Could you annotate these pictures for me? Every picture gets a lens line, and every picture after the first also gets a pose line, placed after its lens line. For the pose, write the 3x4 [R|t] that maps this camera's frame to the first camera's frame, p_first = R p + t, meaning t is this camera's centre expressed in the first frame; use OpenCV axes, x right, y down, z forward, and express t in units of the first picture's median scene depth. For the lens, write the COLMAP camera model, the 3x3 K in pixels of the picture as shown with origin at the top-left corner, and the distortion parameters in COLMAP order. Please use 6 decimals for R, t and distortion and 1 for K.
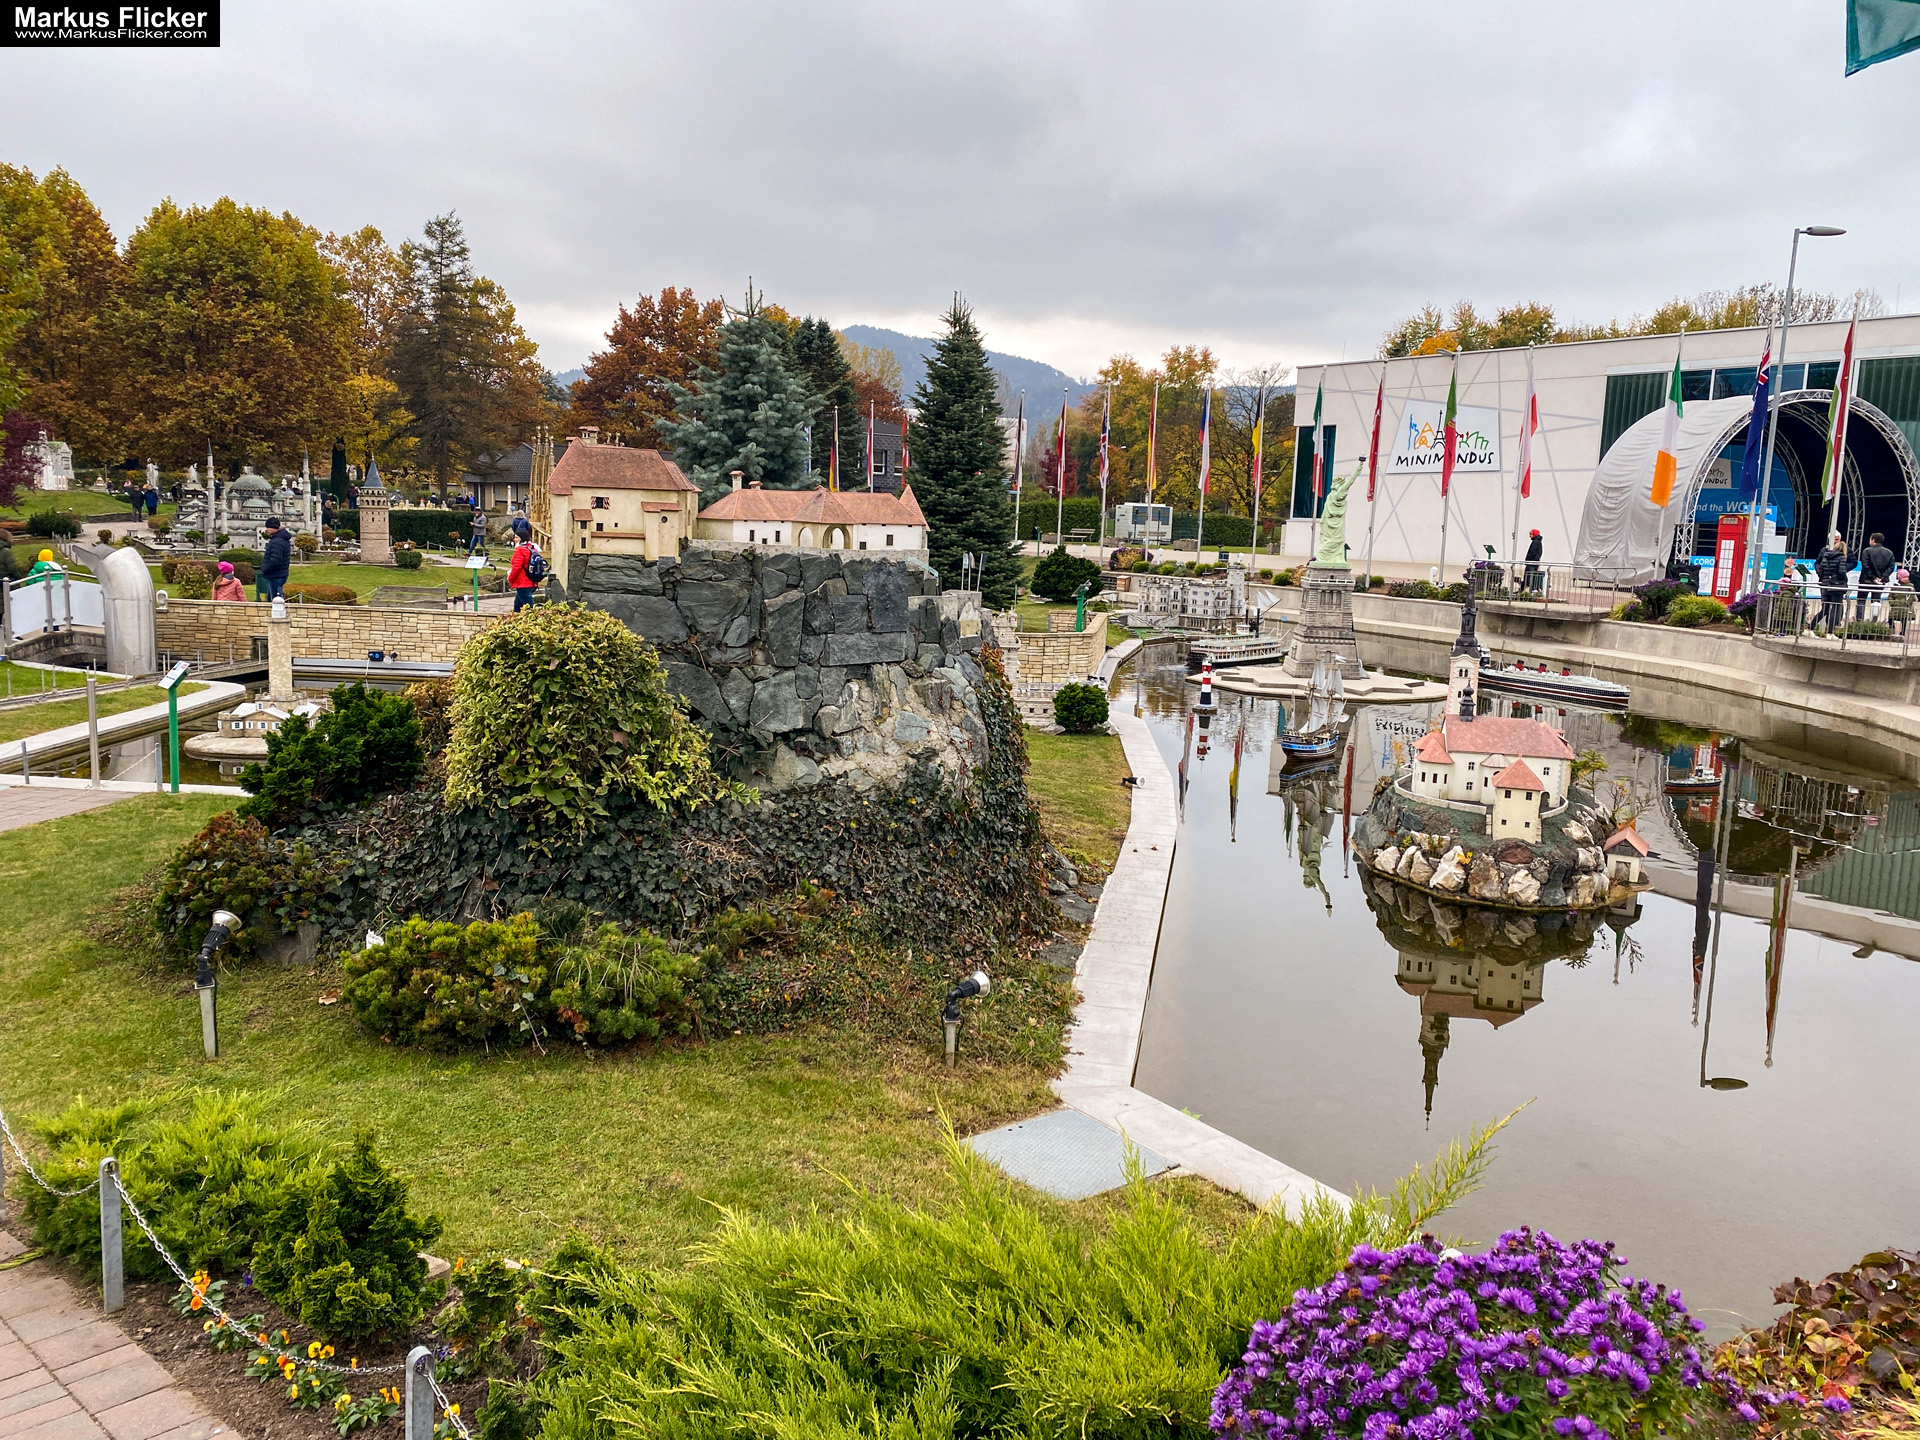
lens RADIAL K [[1479.3, 0, 963.8], [0, 1479.3, 726.7], [0, 0, 1]] dist [0.026974, -0.029234]
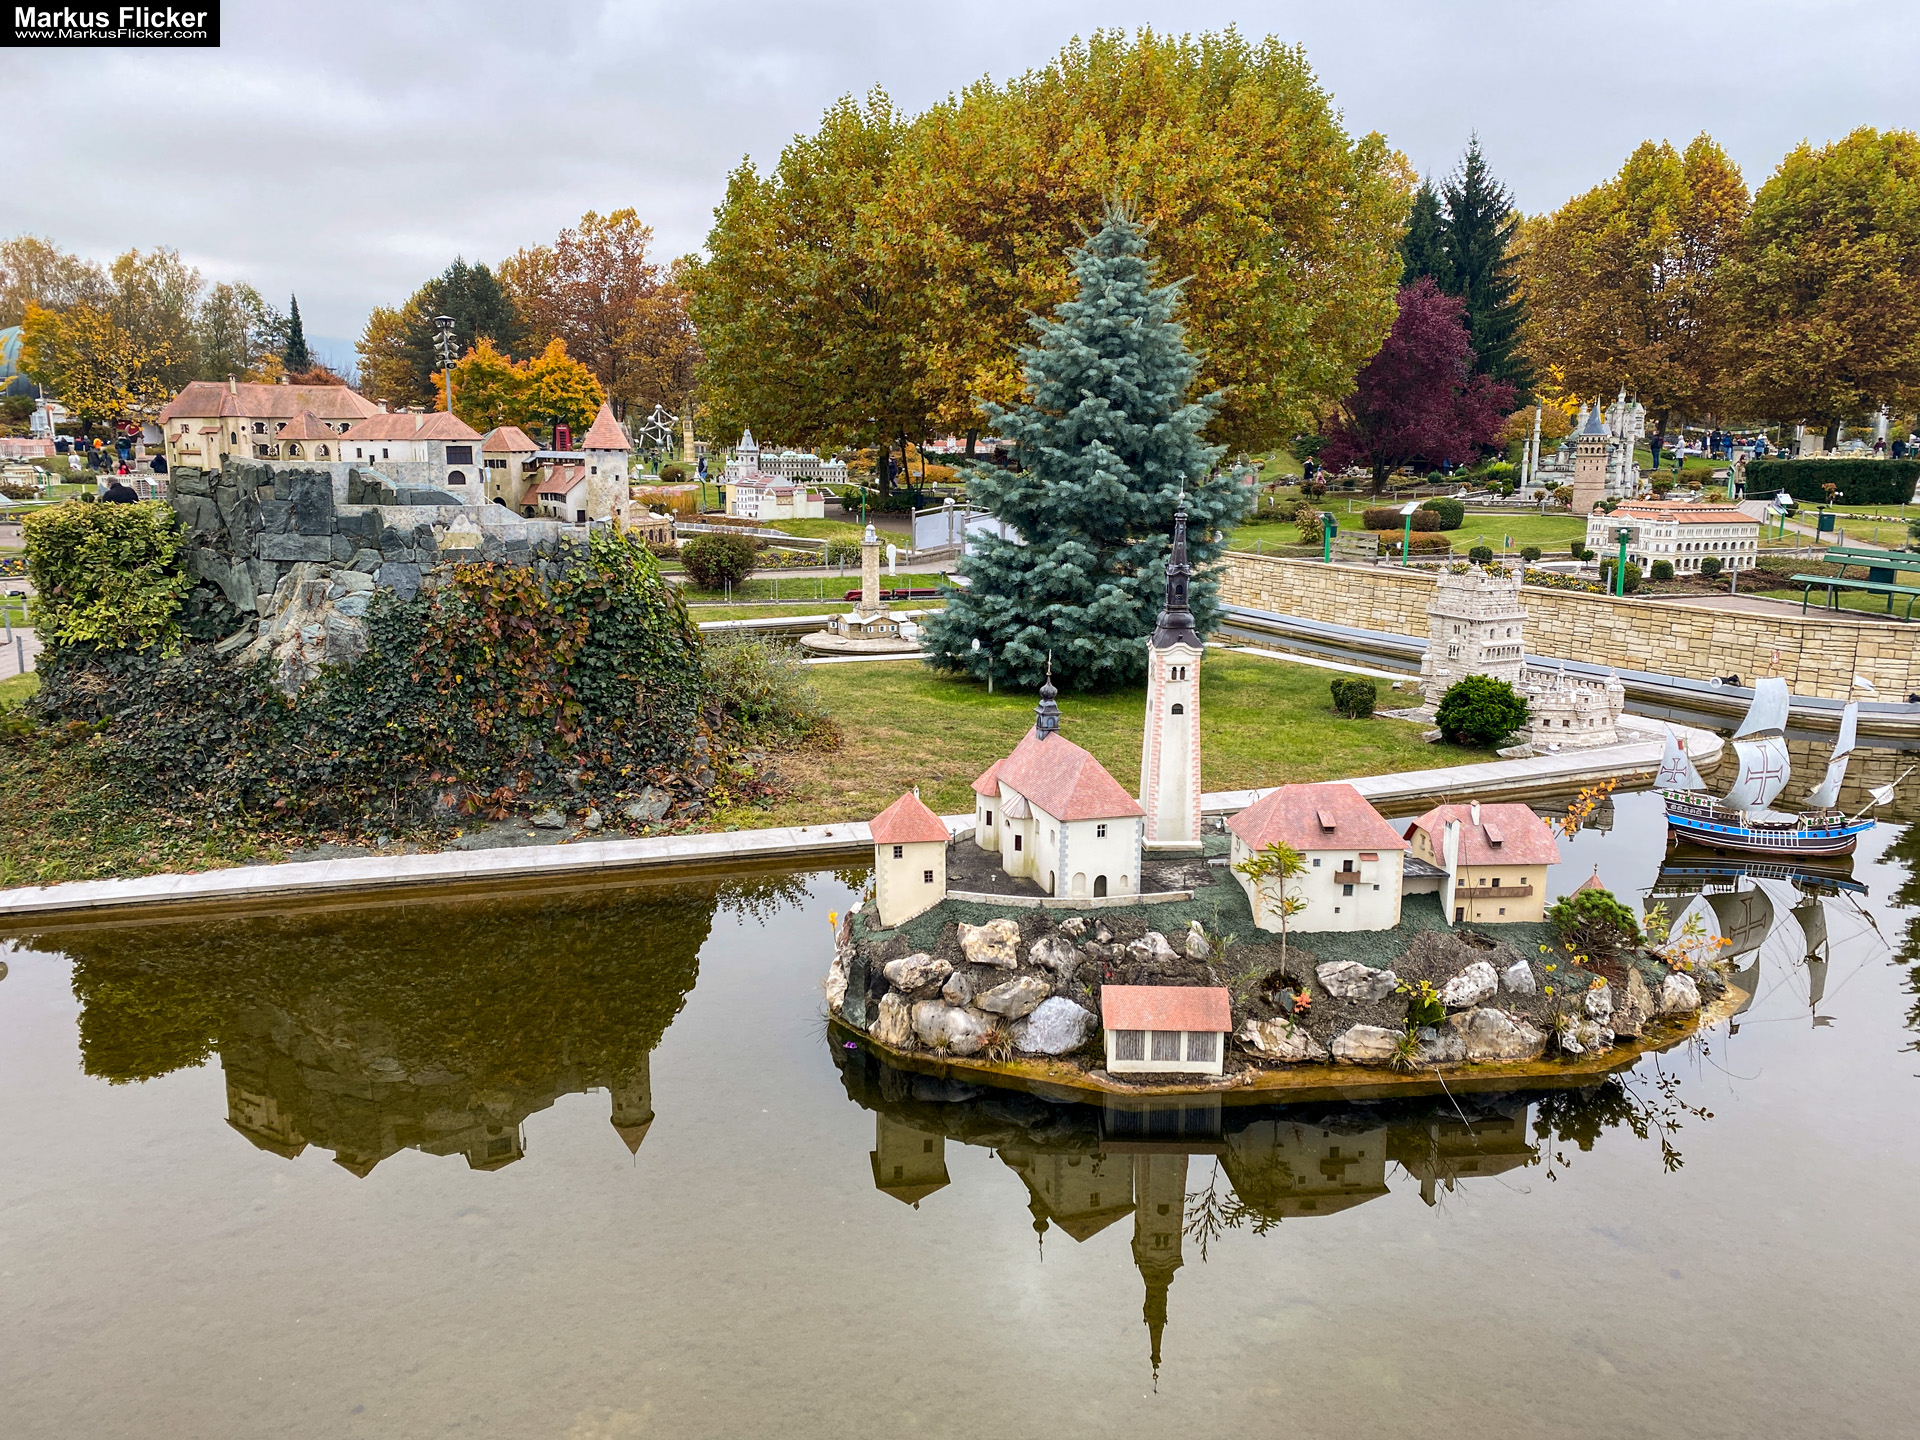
lens RADIAL K [[1479.3, 0, 963.8], [0, 1479.3, 726.7], [0, 0, 1]] dist [0.026974, -0.029234]
pose [[0.422678, 0.140145, -0.895378, 0.153984], [-0.118875, 0.988009, 0.098527, -0.011563], [0.898450, 0.064793, 0.434269, 0.123740]]
